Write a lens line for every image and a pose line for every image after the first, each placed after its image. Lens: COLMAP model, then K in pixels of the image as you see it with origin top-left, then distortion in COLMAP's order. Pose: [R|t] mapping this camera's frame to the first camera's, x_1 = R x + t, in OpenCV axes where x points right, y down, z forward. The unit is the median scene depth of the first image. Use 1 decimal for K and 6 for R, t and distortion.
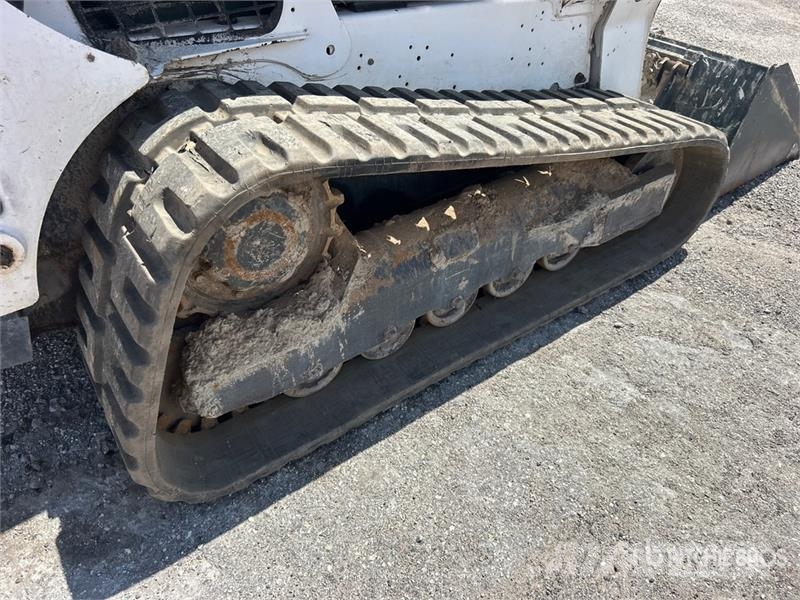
lens RADIAL K [[605.7, 0, 405.1], [0, 605.7, 305.7], [0, 0, 1]] dist [0.048144, -0.055177]
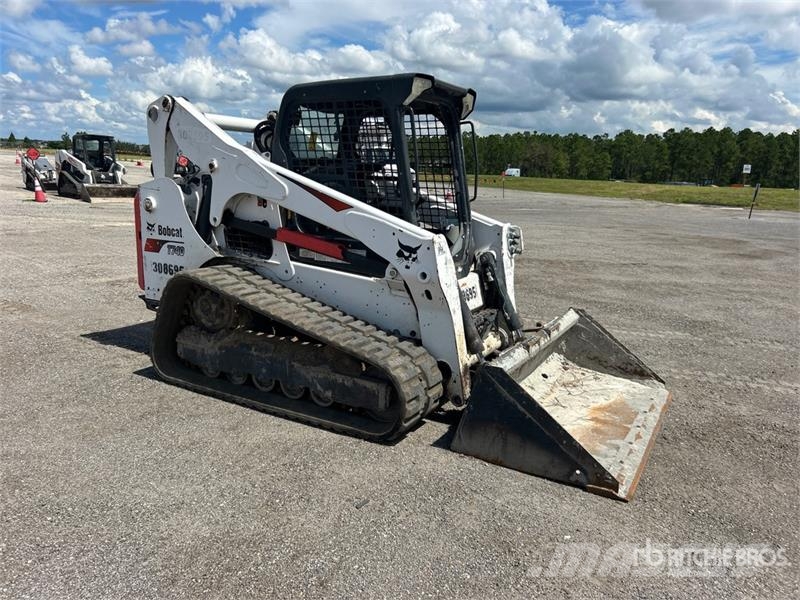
lens RADIAL K [[605.7, 0, 395.7], [0, 605.7, 298.0], [0, 0, 1]] dist [0.048144, -0.055177]
pose [[0.404665, 0.196346, -0.893137, 2.356403], [-0.610648, 0.785031, -0.104094, -0.324441], [0.680702, 0.587516, 0.437573, 0.209471]]
